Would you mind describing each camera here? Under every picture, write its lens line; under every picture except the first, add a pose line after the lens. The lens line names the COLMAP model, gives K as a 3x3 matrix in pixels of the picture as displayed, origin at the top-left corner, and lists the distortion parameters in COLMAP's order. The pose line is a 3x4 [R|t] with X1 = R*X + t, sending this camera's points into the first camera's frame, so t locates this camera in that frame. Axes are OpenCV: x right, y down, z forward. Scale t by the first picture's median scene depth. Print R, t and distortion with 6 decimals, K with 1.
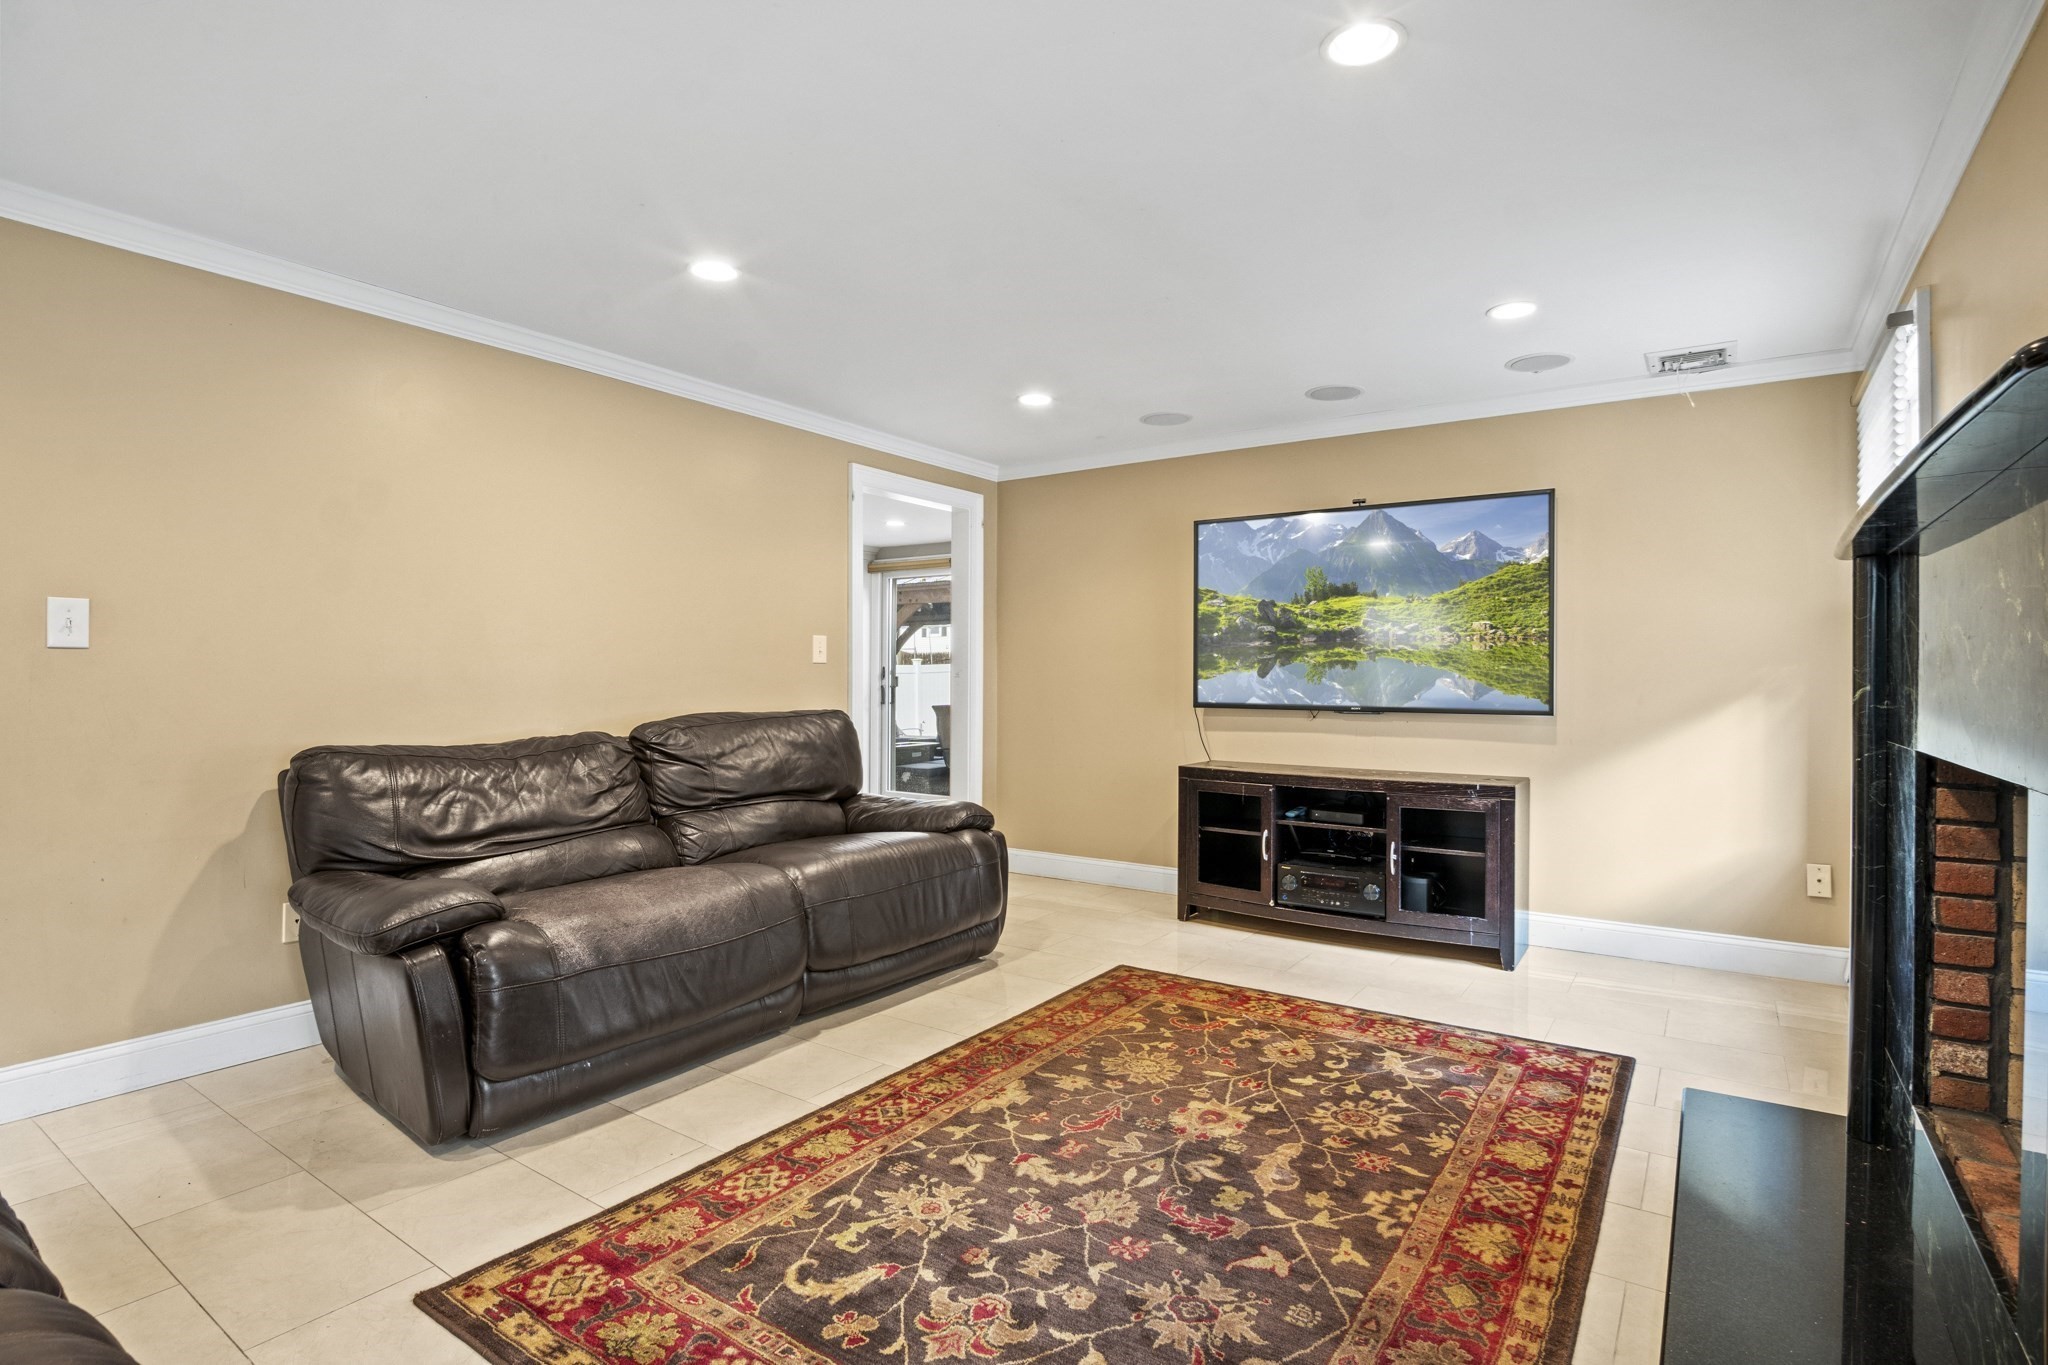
lens RADIAL K [[998.6, 0, 1037.8], [0, 998.6, 679.4], [0, 0, 1]] dist [-0.017464, -0.002839]
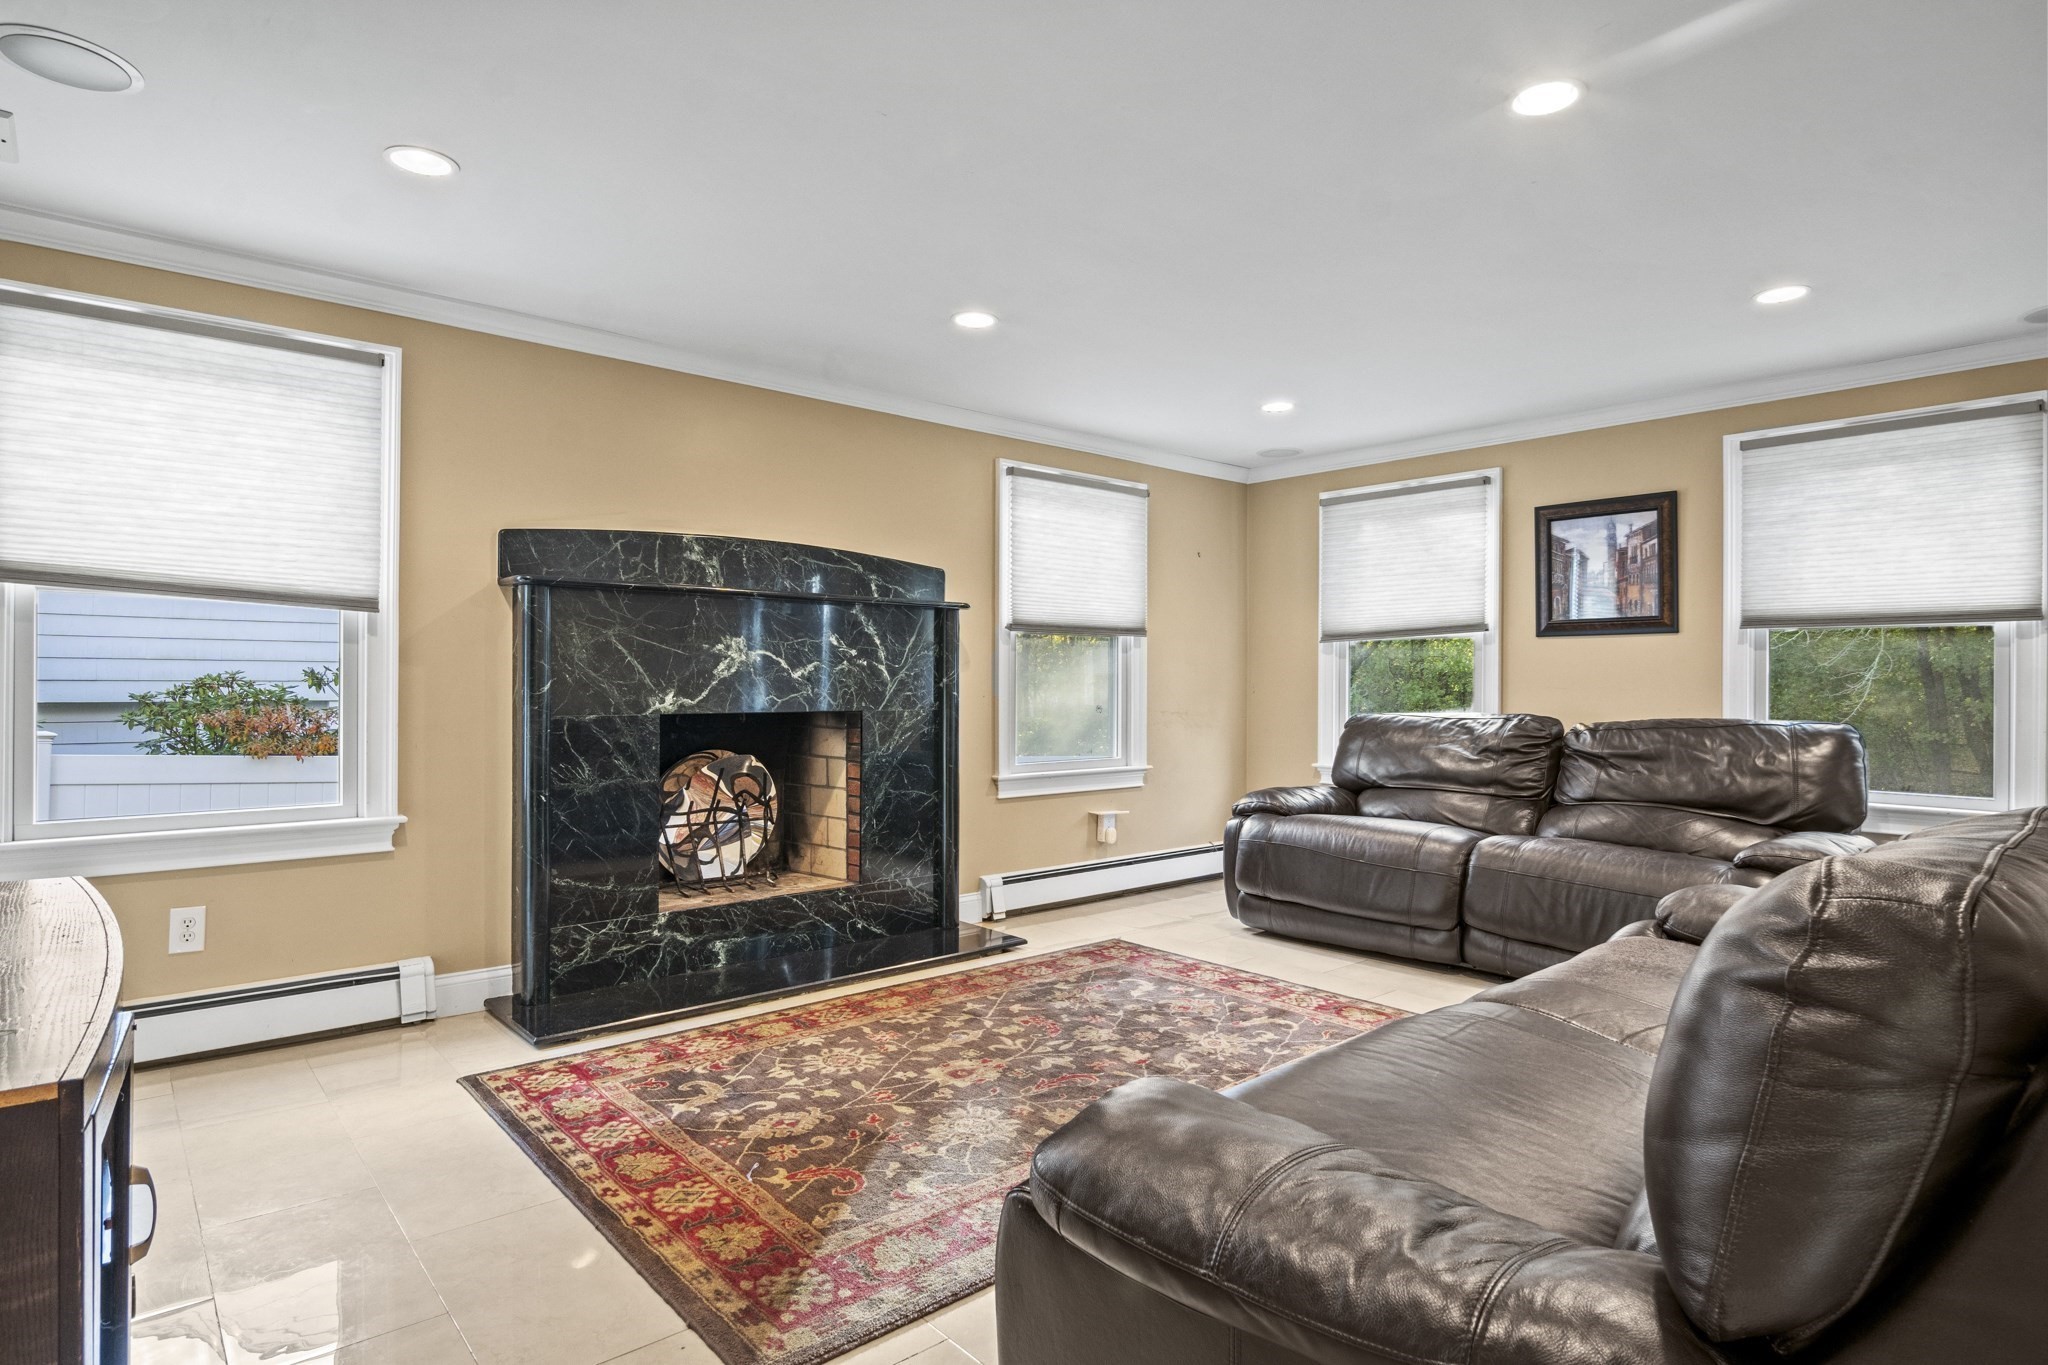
lens RADIAL K [[1083.3, 0, 1028.2], [0, 1083.3, 681.0], [0, 0, 1]] dist [-0.006099, -0.001110]
pose [[-0.967646, -0.008275, 0.252176, -0.188924], [-0.008241, 0.999965, 0.001193, 0.002621], [-0.252177, -0.000924, -0.967681, 2.061298]]
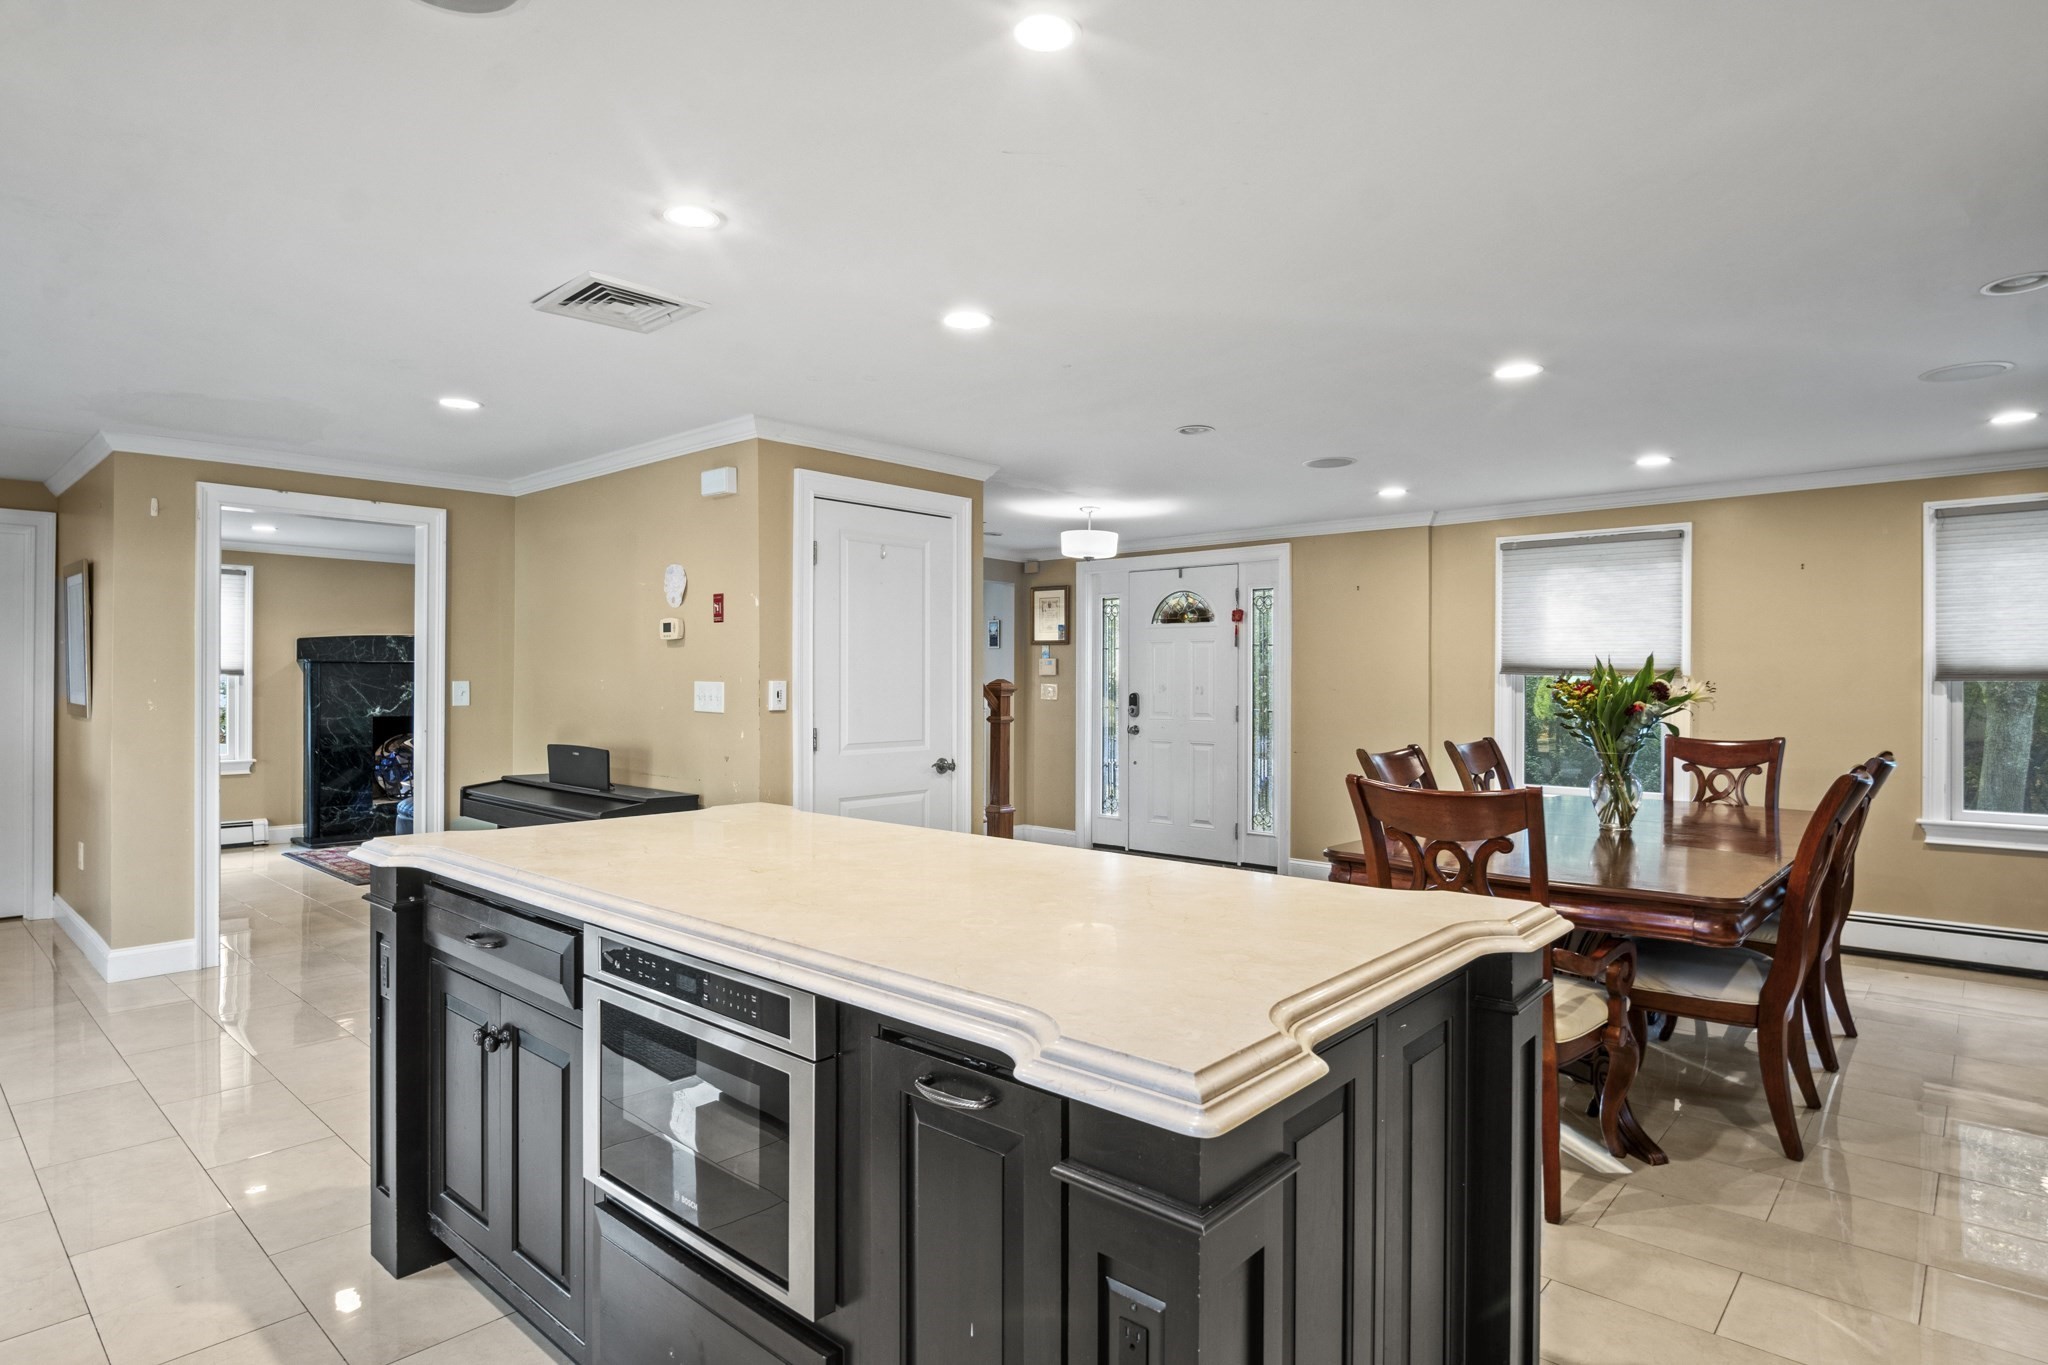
lens RADIAL K [[1083.3, 0, 1016.5], [0, 1083.3, 681.2], [0, 0, 1]] dist [-0.006099, -0.001110]
pose [[-0.990020, -0.002198, 0.140909, -1.794049], [-0.002878, 0.999985, -0.004623, -0.047241], [-0.140897, -0.004982, -0.990012, 3.814518]]
